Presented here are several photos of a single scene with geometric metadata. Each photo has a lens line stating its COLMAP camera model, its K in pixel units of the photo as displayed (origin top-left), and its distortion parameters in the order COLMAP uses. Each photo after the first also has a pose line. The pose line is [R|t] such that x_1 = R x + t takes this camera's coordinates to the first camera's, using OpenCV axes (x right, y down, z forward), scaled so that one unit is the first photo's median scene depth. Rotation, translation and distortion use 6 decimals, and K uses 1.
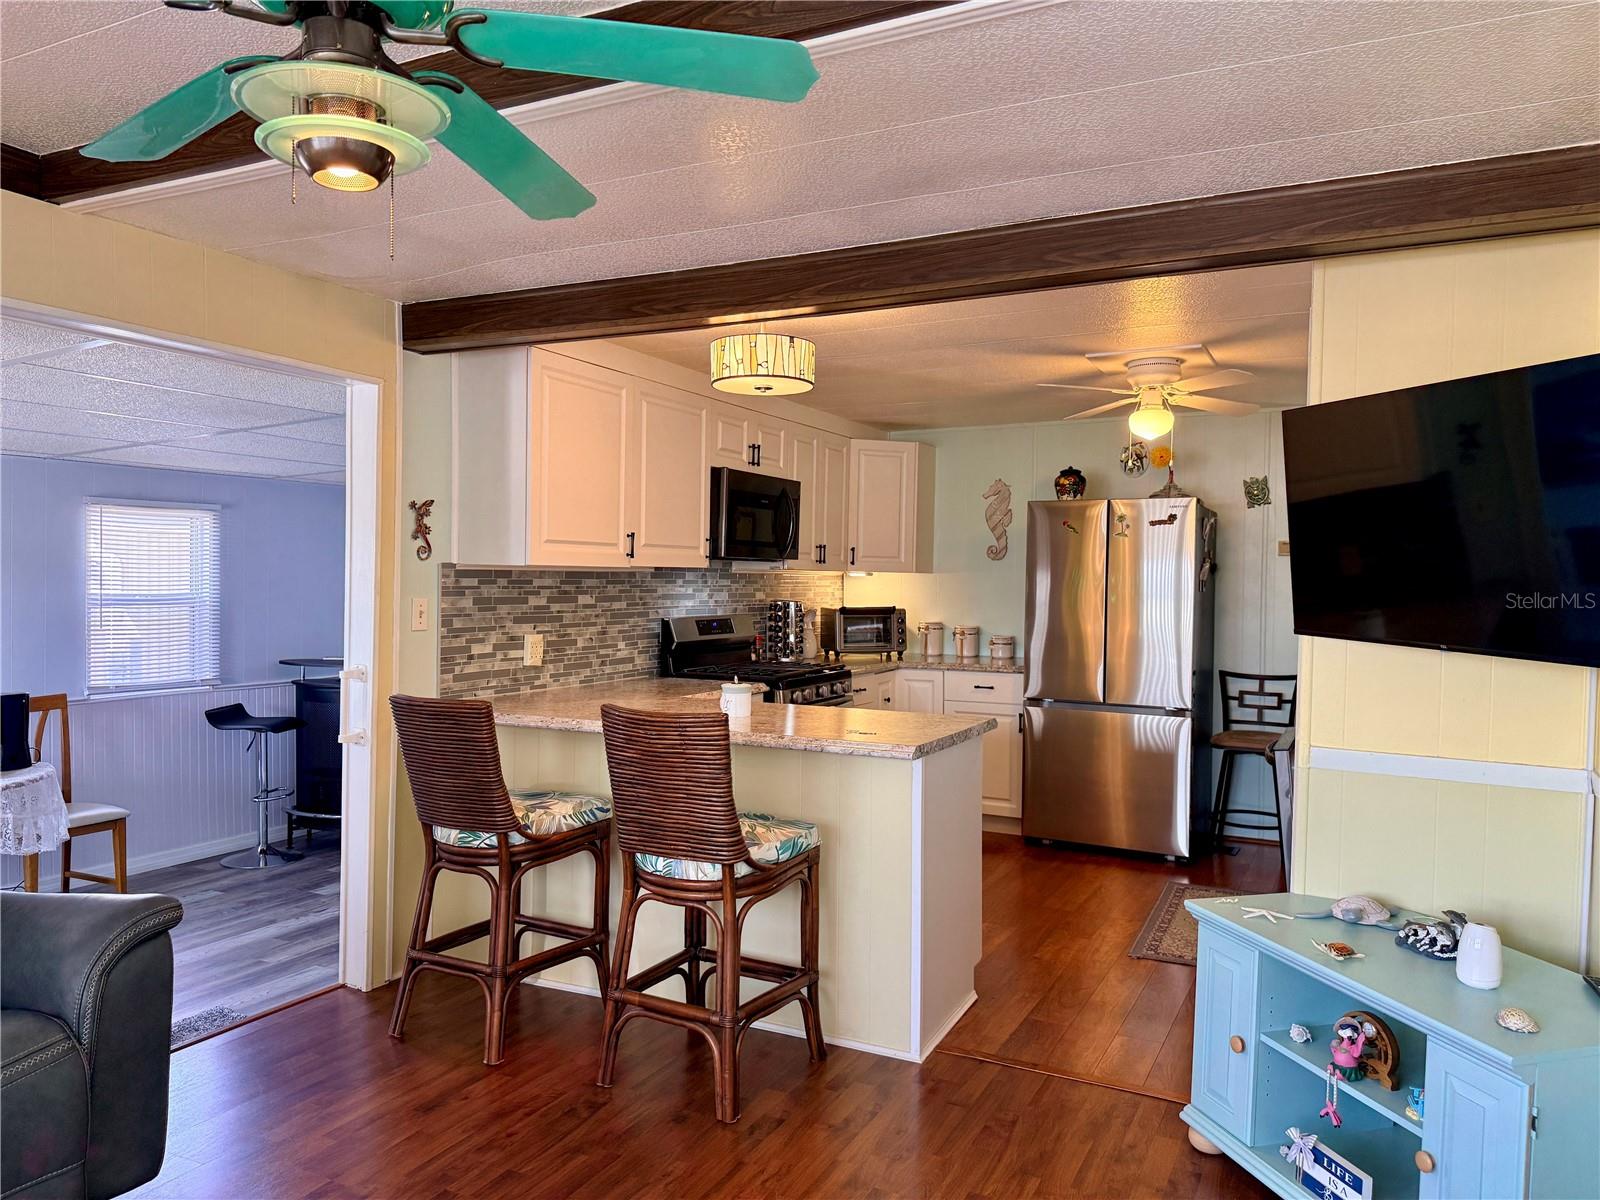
lens RADIAL K [[1143.7, 0, 799.8], [0, 1143.7, 608.6], [0, 0, 1]] dist [0.051341, 0.001089]
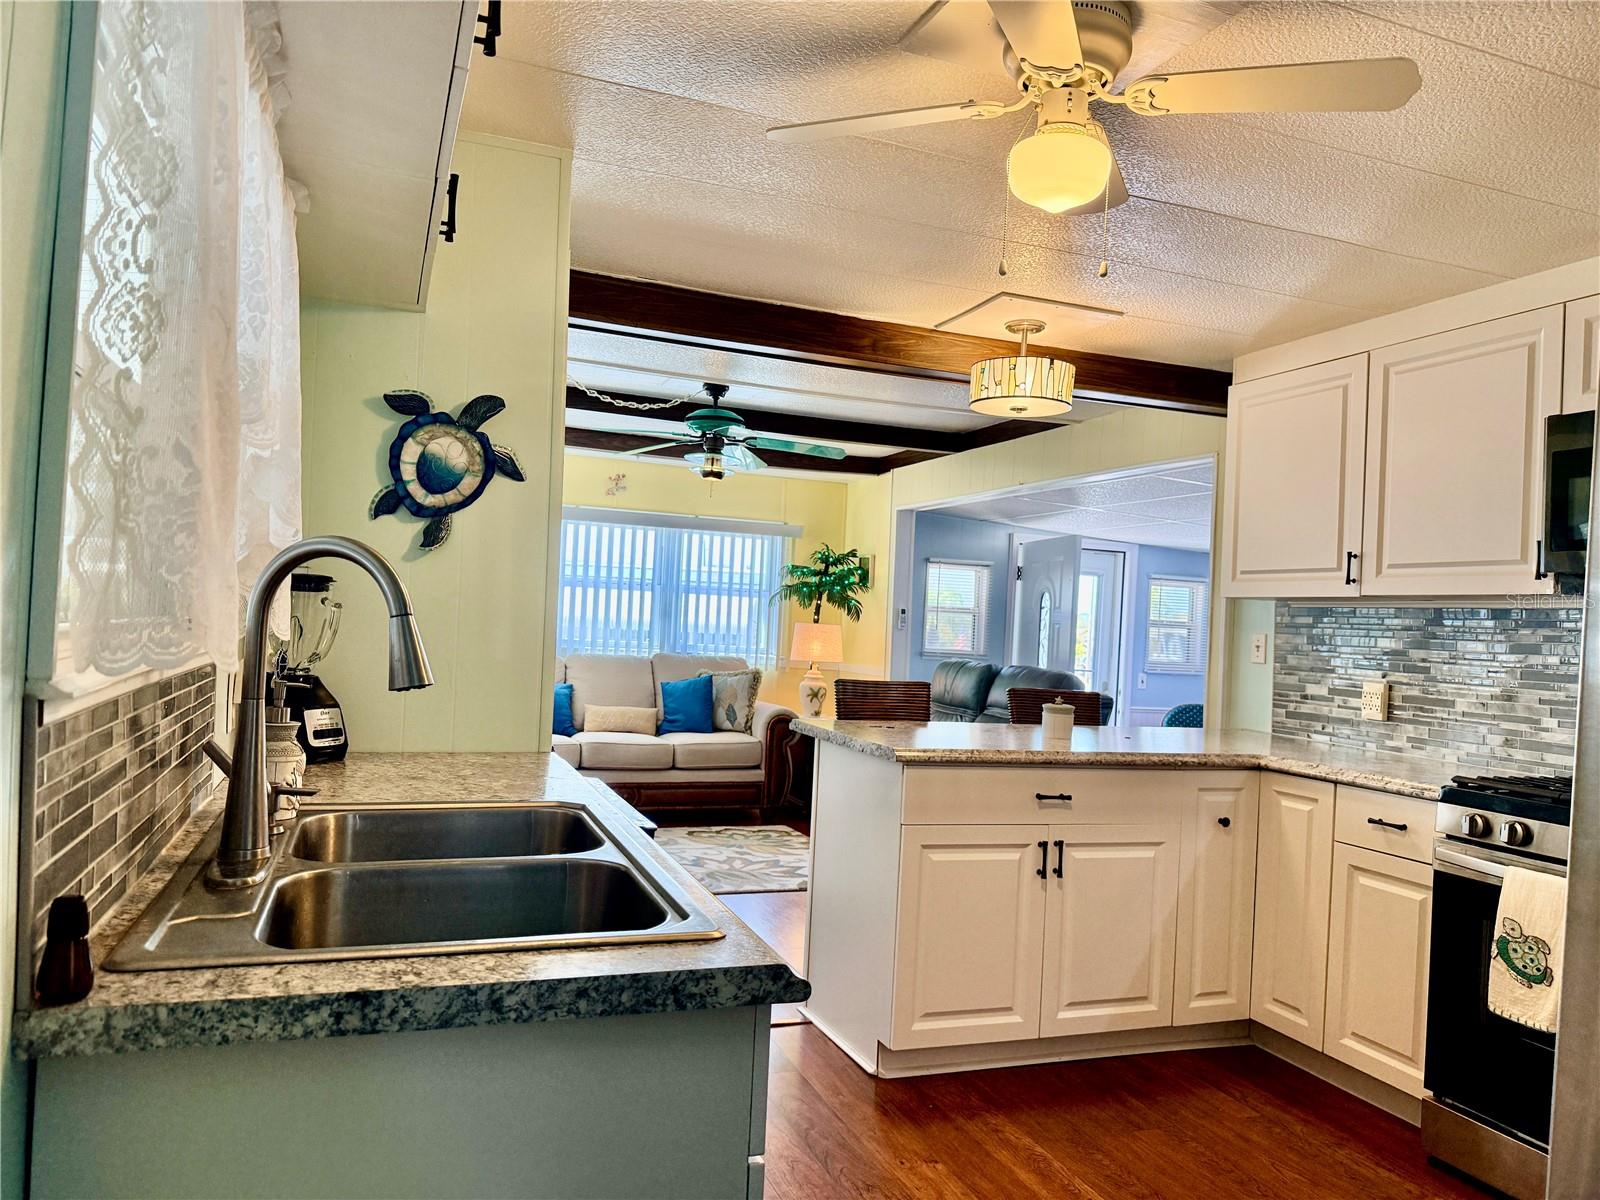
lens RADIAL K [[1143.7, 0, 801.5], [0, 1143.7, 601.1], [0, 0, 1]] dist [0.051341, 0.001089]
pose [[-0.667276, -0.033496, -0.744057, 0.708232], [-0.053650, 0.998555, 0.003161, -0.018339], [0.742876, 0.042027, -0.668108, 1.292284]]
